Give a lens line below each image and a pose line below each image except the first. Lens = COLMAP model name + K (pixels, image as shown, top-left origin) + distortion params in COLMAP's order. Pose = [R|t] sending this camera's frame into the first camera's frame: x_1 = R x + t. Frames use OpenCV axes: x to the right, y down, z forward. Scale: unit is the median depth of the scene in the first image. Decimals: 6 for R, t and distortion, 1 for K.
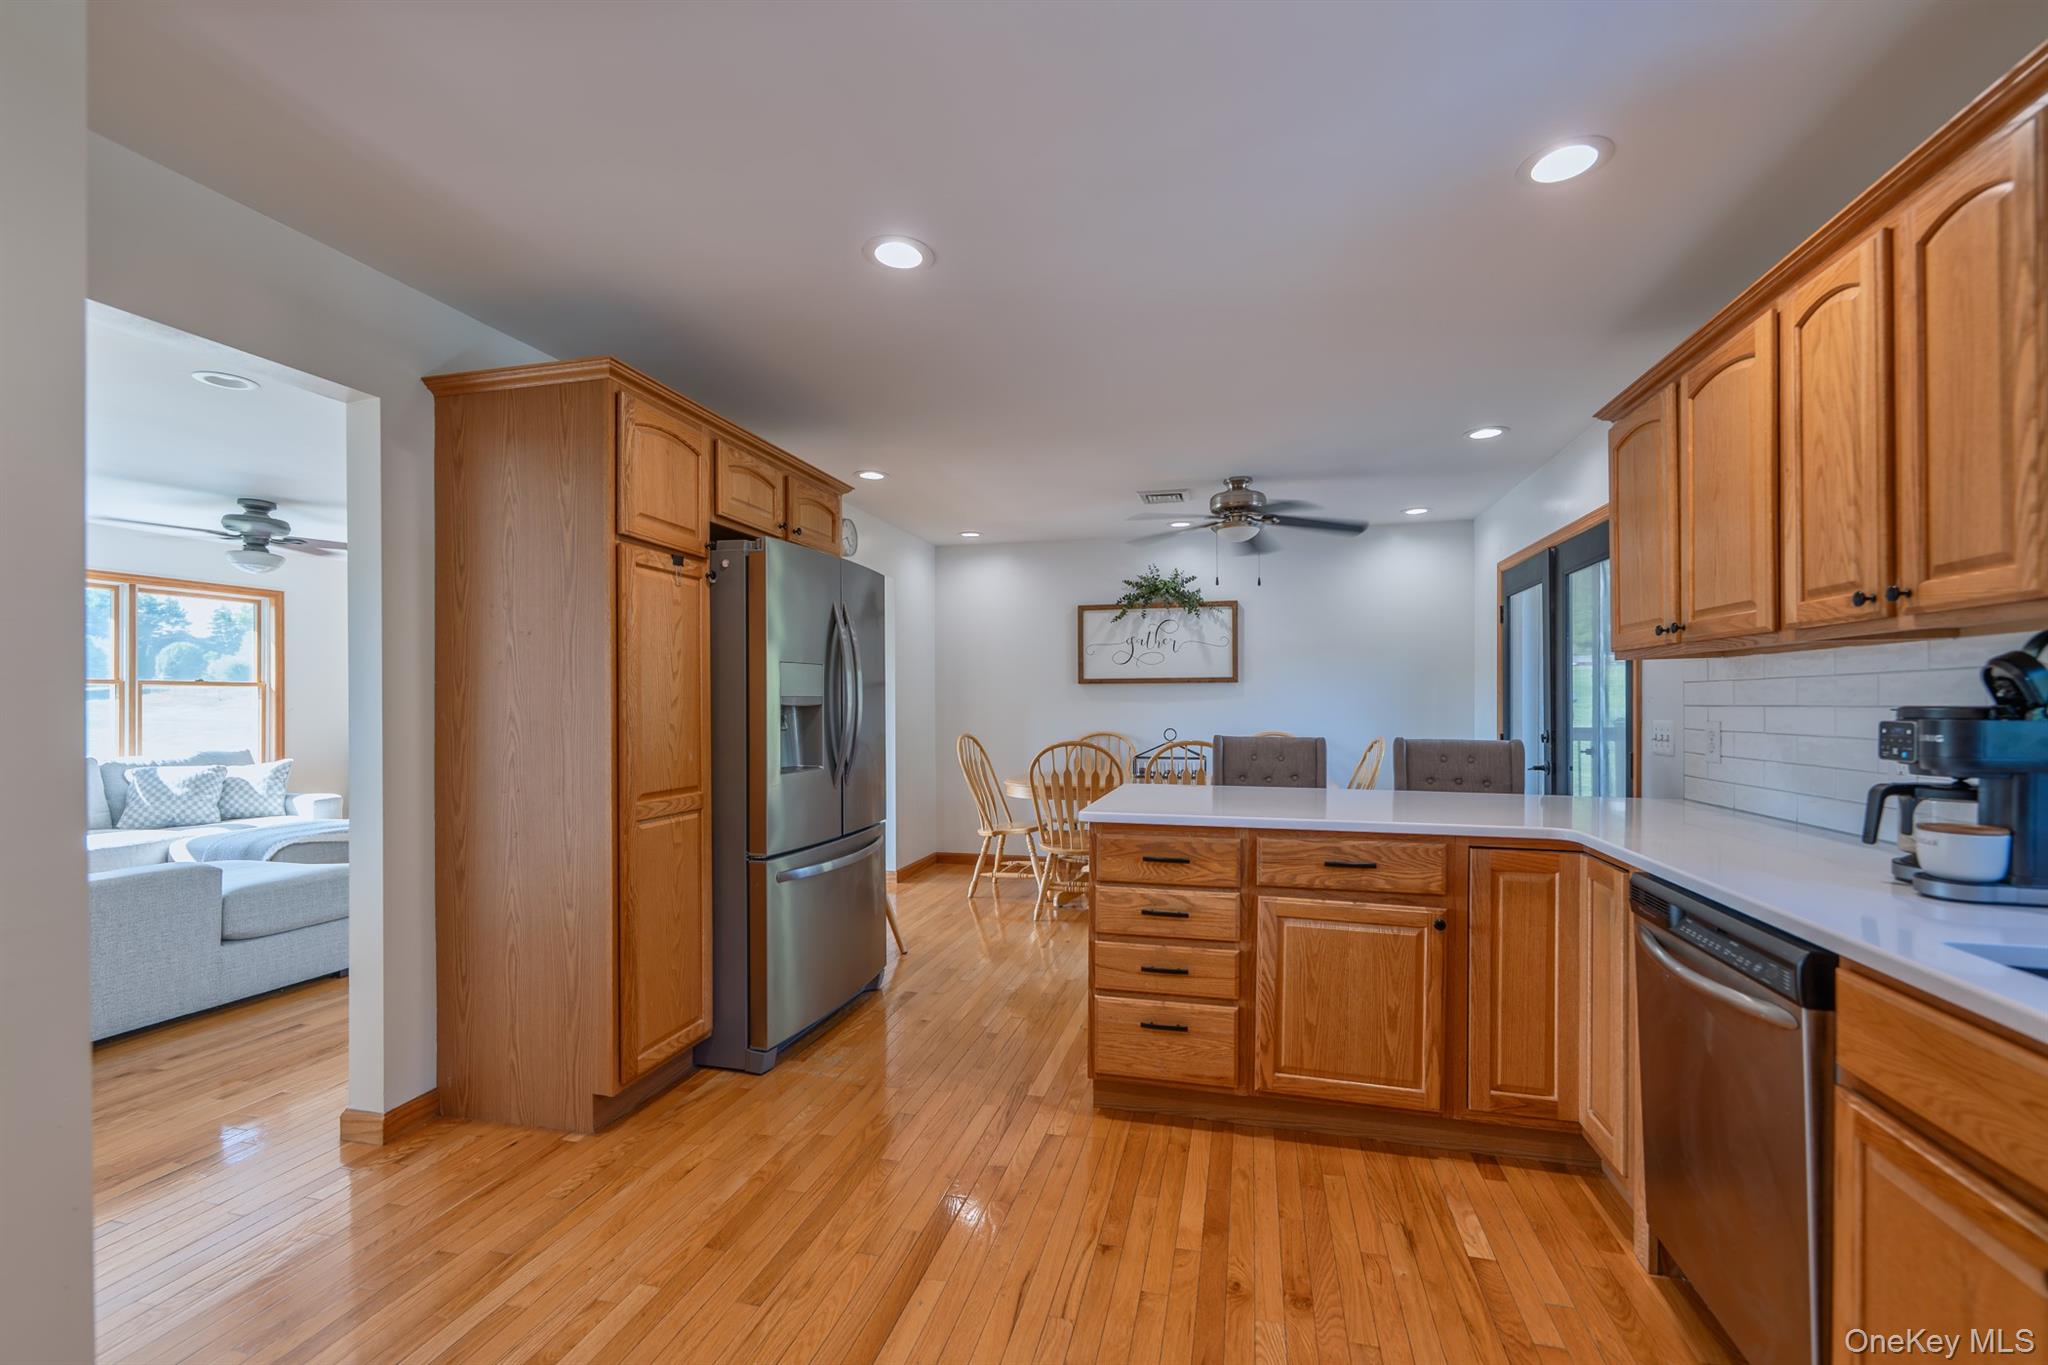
lens RADIAL K [[858.2, 0, 1041.3], [0, 858.2, 699.6], [0, 0, 1]] dist [0.012371, -0.000182]
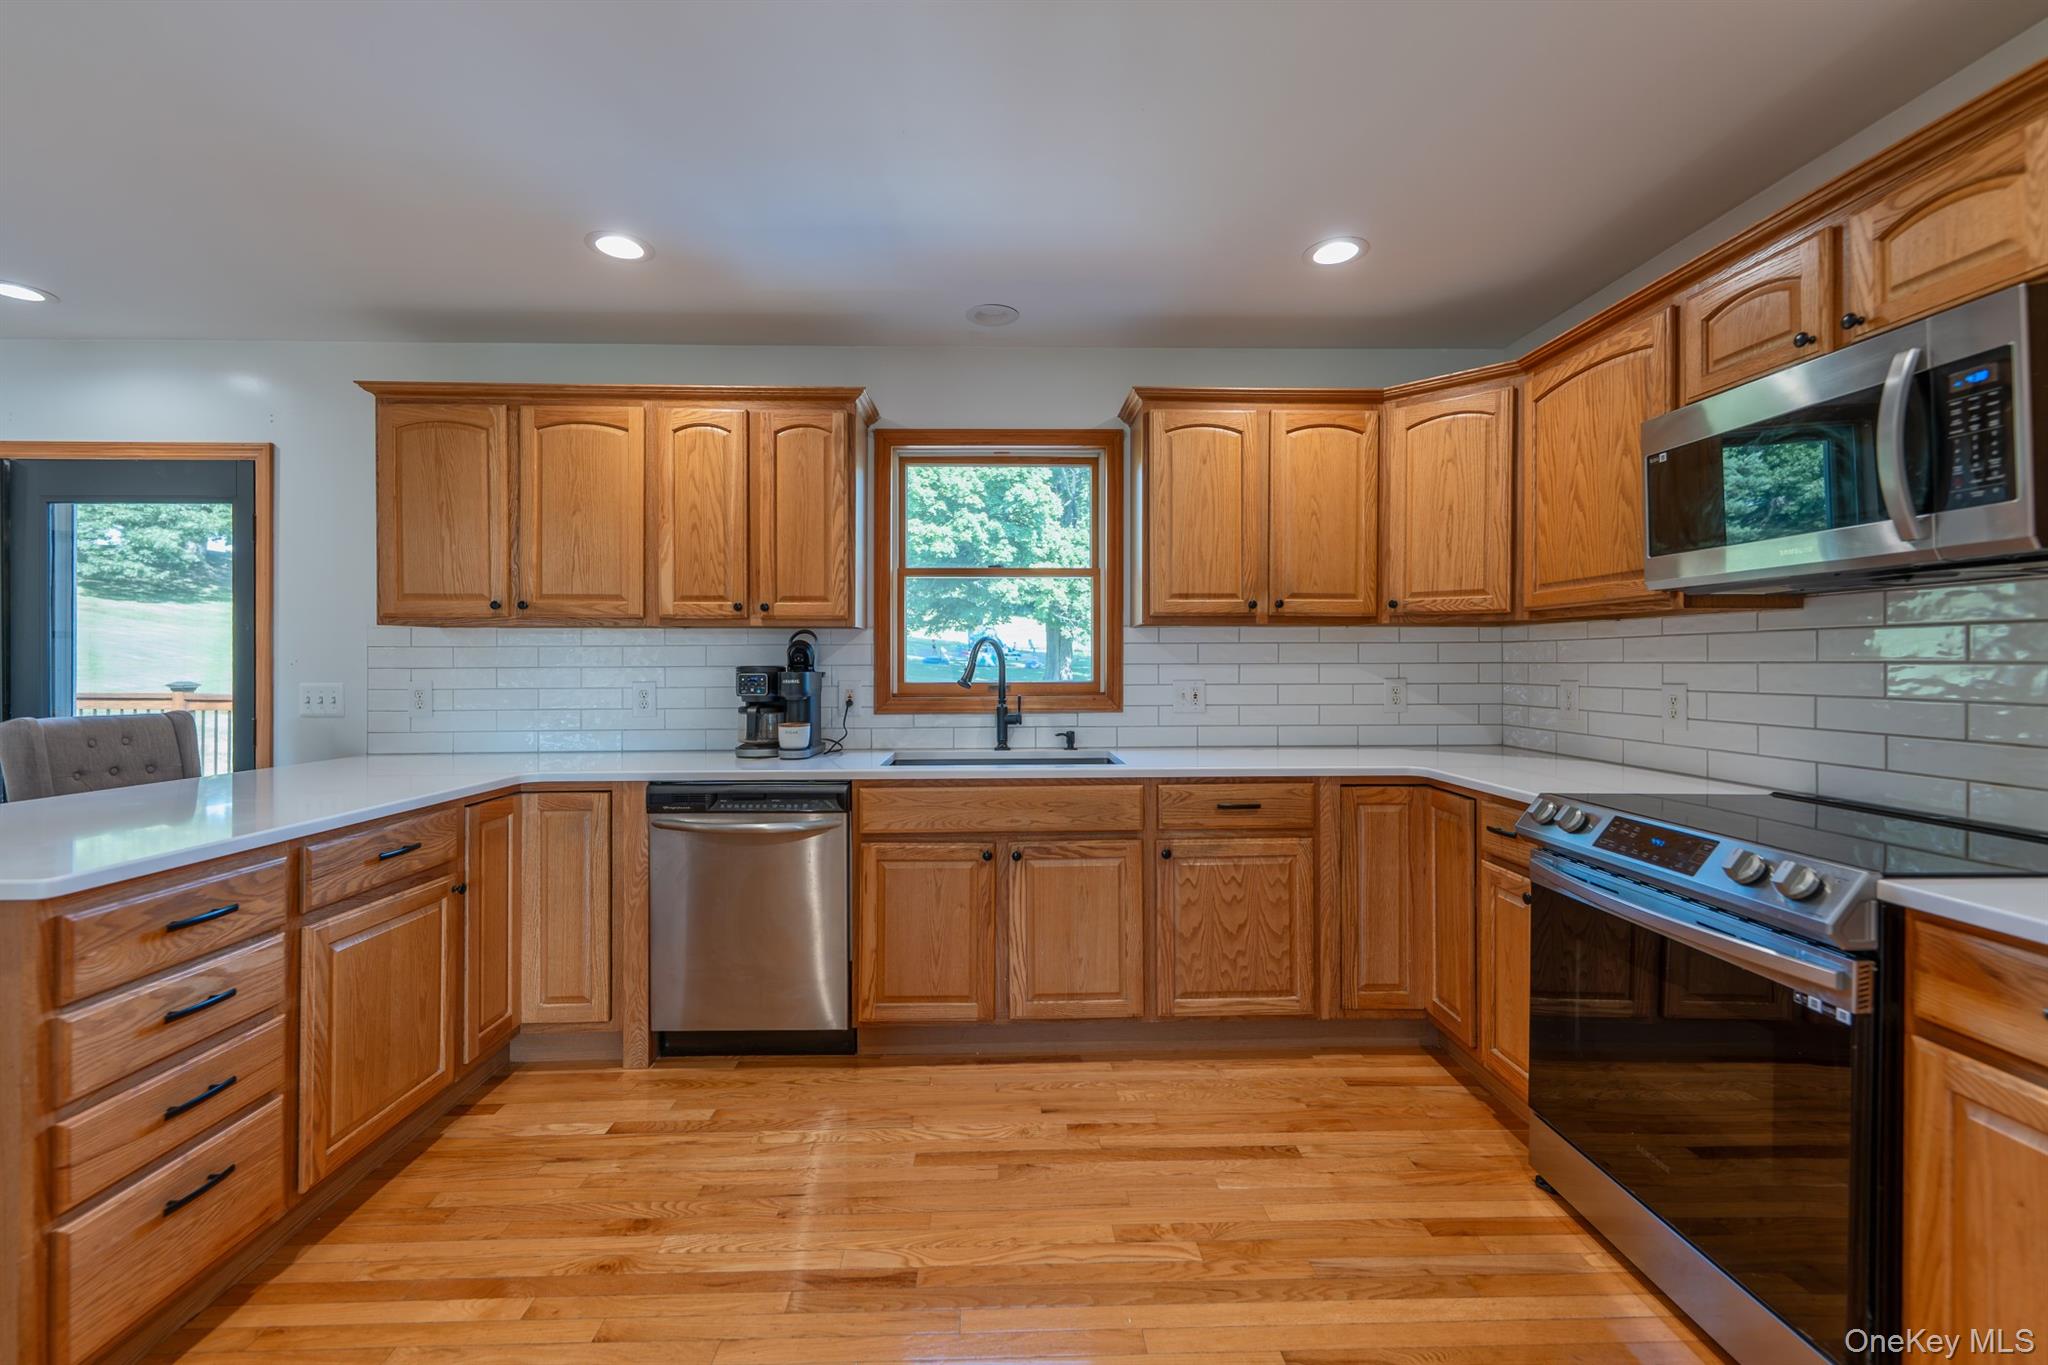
lens RADIAL K [[845.7, 0, 1020.0], [0, 845.7, 657.0], [0, 0, 1]] dist [0.001070, 0.000047]
pose [[-0.264321, 0.010072, 0.964382, -0.608698], [-0.000340, 0.999944, -0.010536, 0.004774], [-0.964435, -0.003113, -0.264303, 0.599987]]
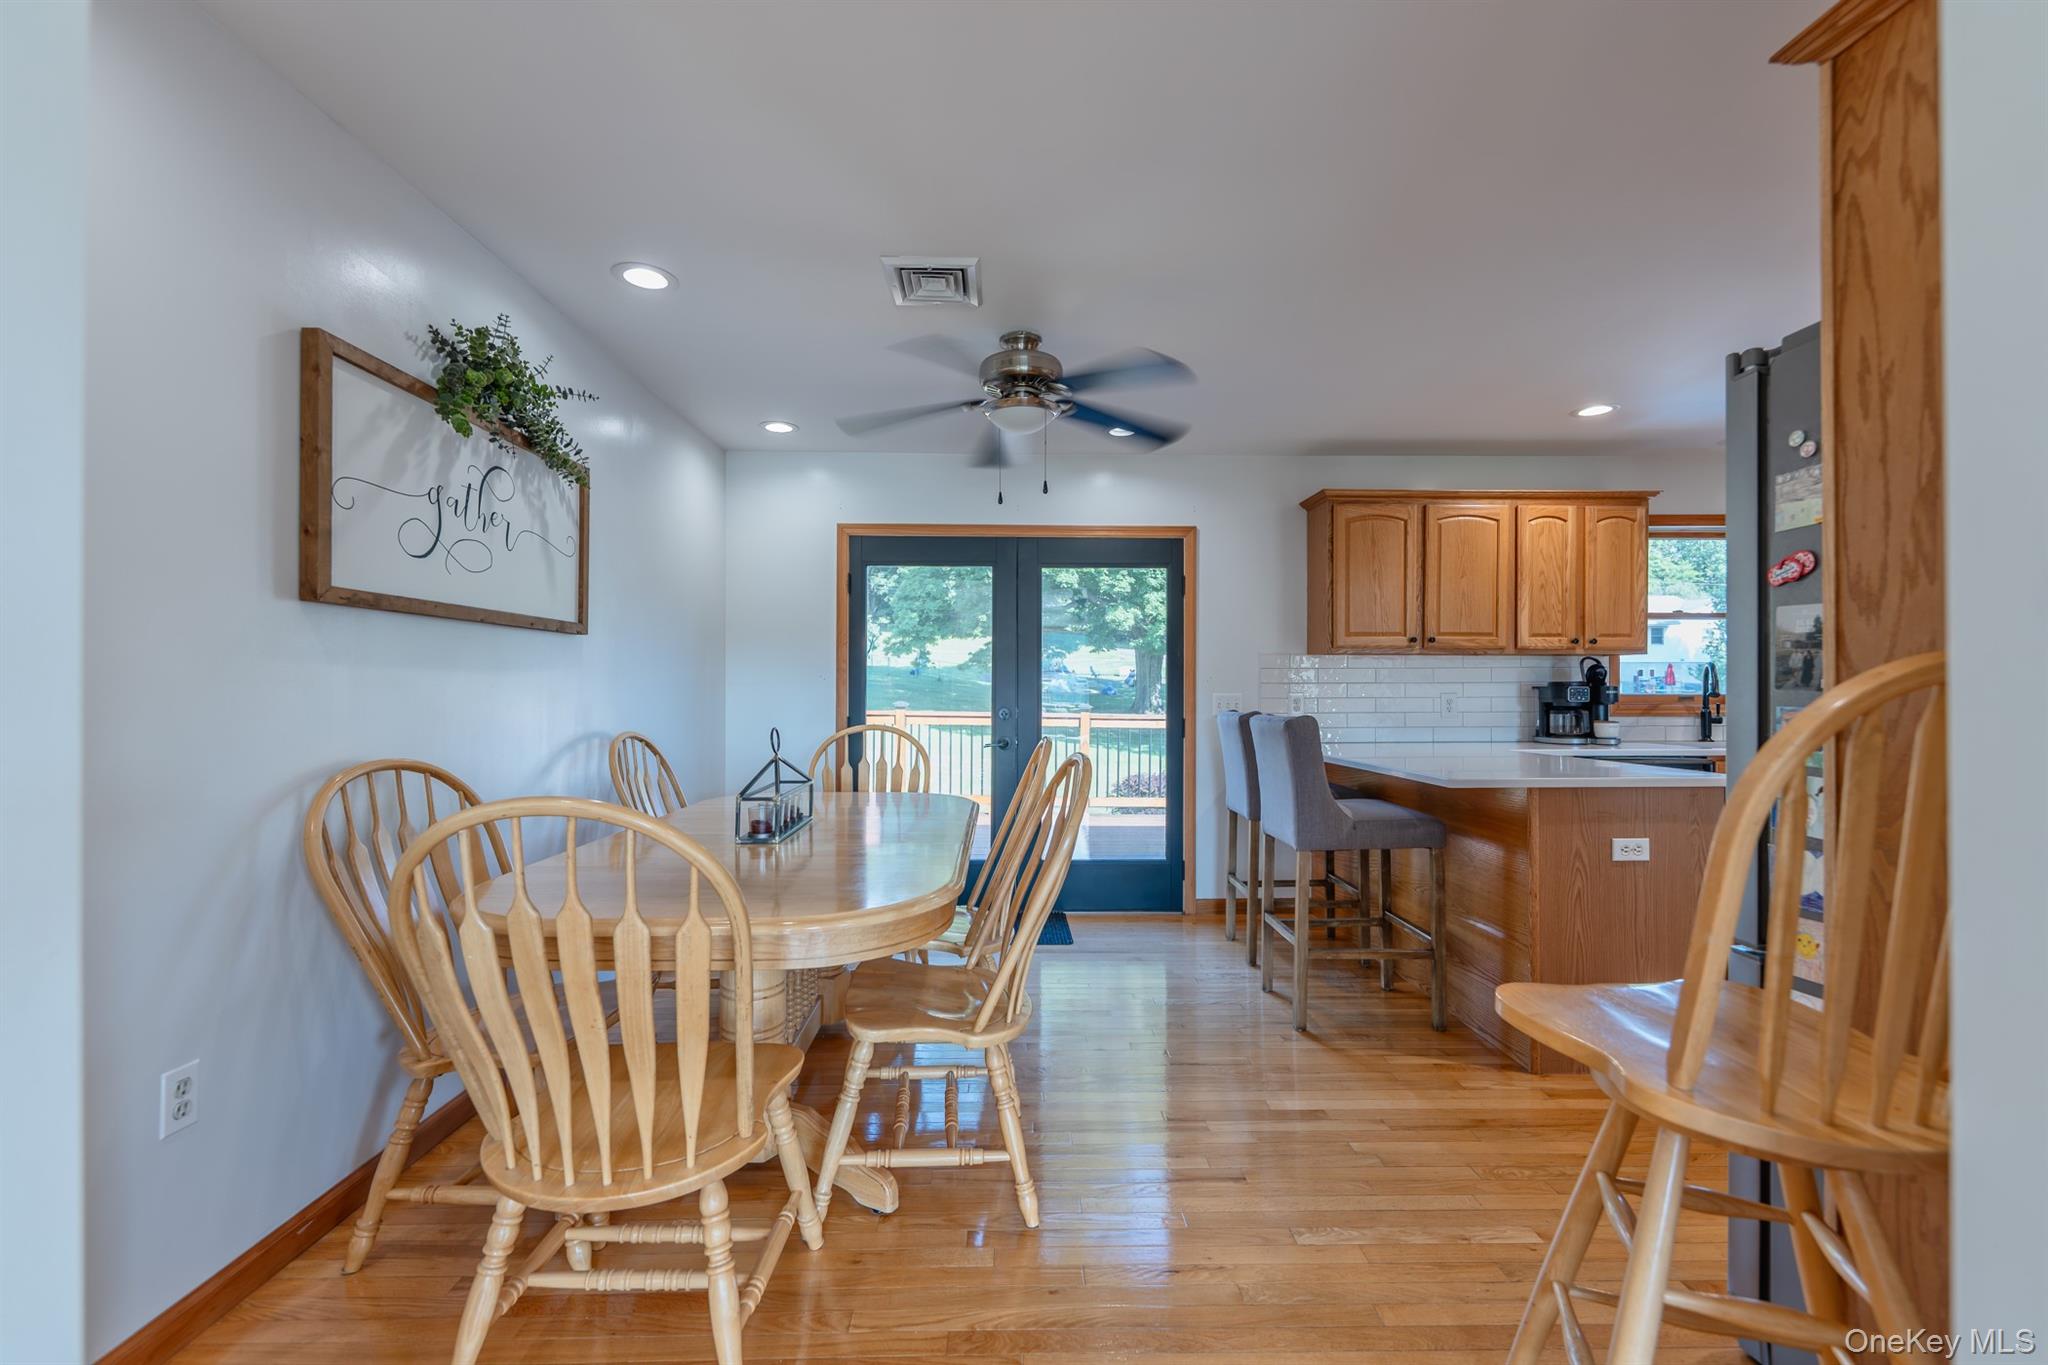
lens RADIAL K [[845.0, 0, 1024.0], [0, 845.0, 682.5], [0, 0, 1]] dist [0.000605, -0.000052]
pose [[-0.253657, 0.010556, 0.967237, -0.756083], [-0.002853, 0.999928, -0.011661, 0.030654], [-0.967290, -0.005718, -0.253609, 2.198354]]
